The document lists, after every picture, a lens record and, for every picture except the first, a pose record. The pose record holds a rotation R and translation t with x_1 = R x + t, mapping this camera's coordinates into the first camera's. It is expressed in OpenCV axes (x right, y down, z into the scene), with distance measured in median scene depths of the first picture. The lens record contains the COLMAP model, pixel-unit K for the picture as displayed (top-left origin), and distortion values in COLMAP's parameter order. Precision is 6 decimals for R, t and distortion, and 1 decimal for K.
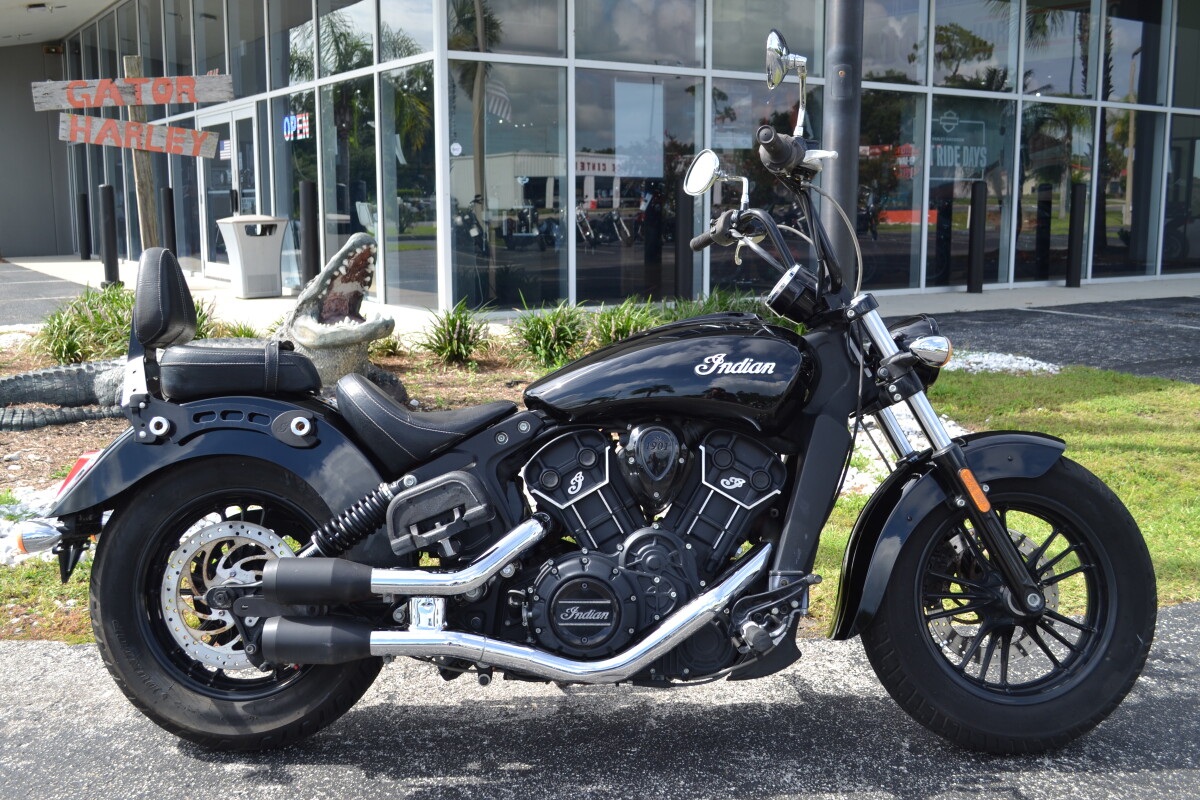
lens RADIAL K [[1243.3, 0, 600.5], [0, 1243.3, 403.5], [0, 0, 1]] dist [-0.051179, 0.000000]
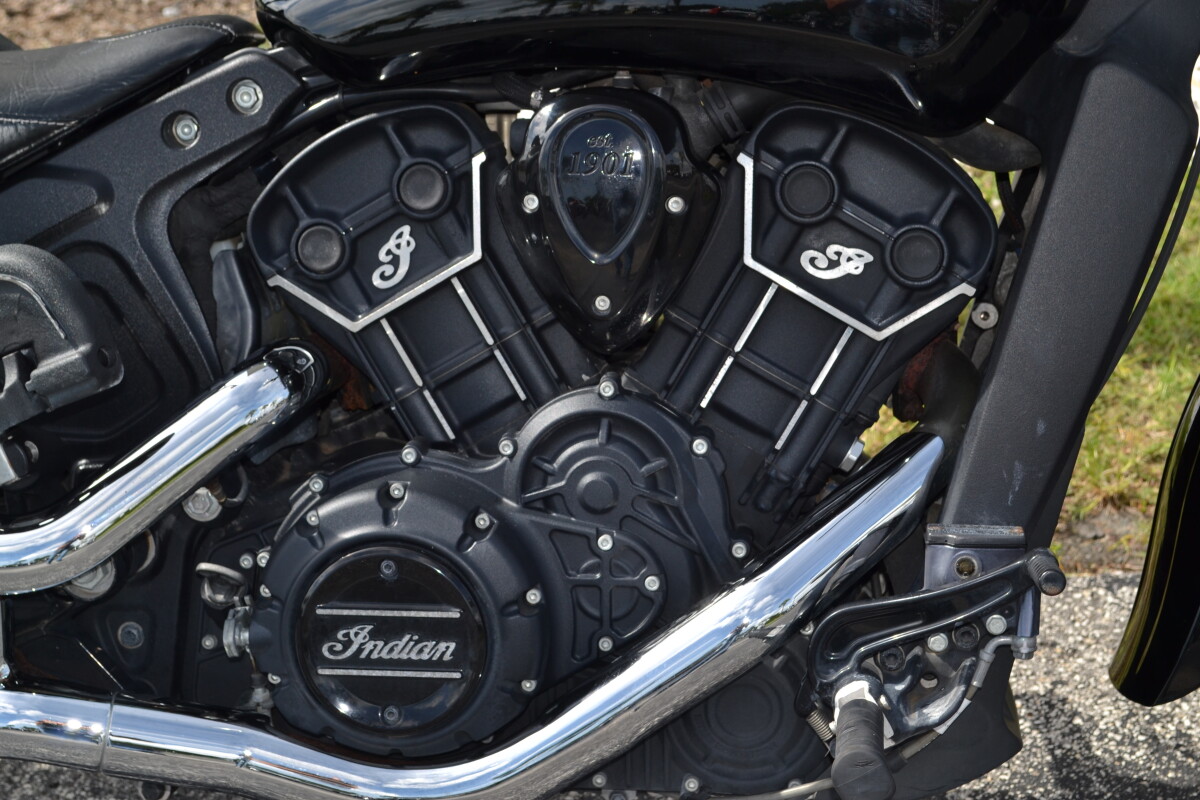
lens RADIAL K [[2209.1, 0, 601.9], [0, 2209.1, 399.8], [0, 0, 1]] dist [-0.011099, 0.000000]
pose [[0.992252, 0.013527, -0.123503, 0.120445], [0.015965, 0.971932, 0.234719, -0.044488], [0.123211, -0.234872, 0.964186, 0.400162]]
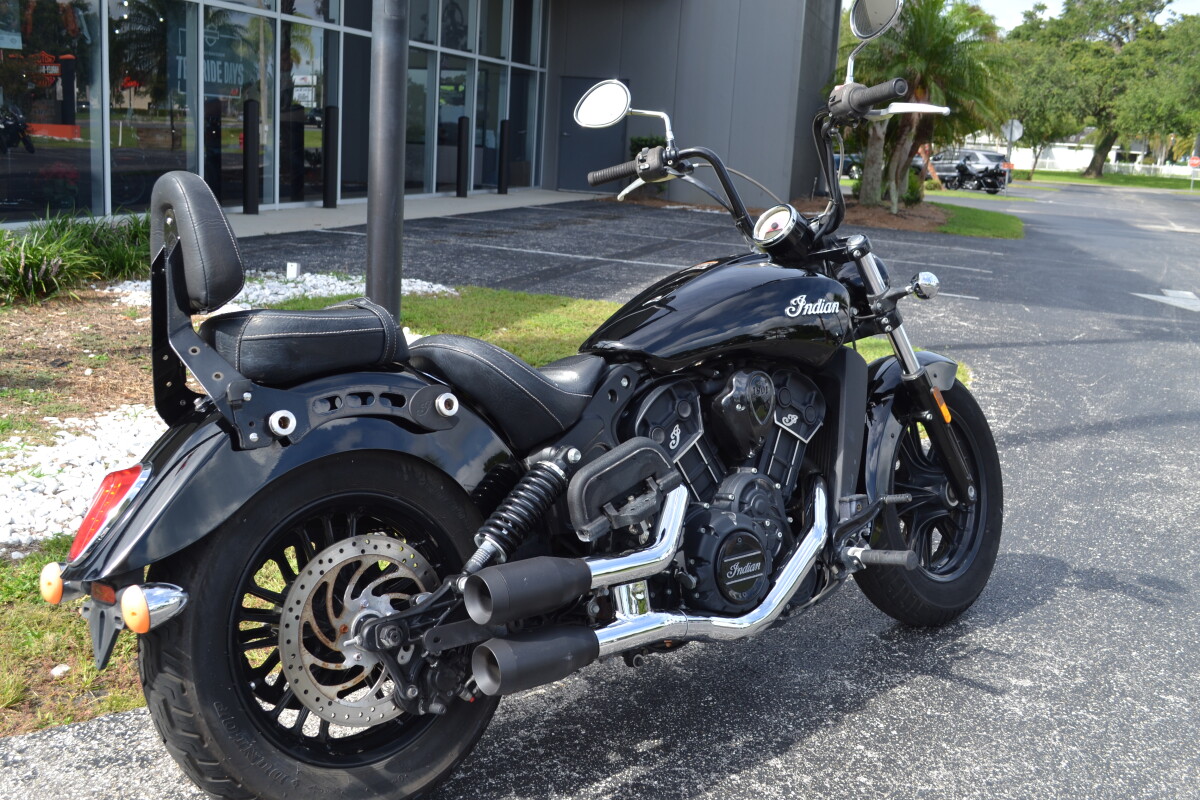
lens RADIAL K [[1243.3, 0, 605.0], [0, 1243.3, 404.1], [0, 0, 1]] dist [-0.051179, 0.000000]
pose [[0.751682, -0.093775, 0.652826, -0.692819], [0.049538, 0.995072, 0.085897, -0.046155], [-0.657663, -0.032227, 0.752622, 0.330785]]
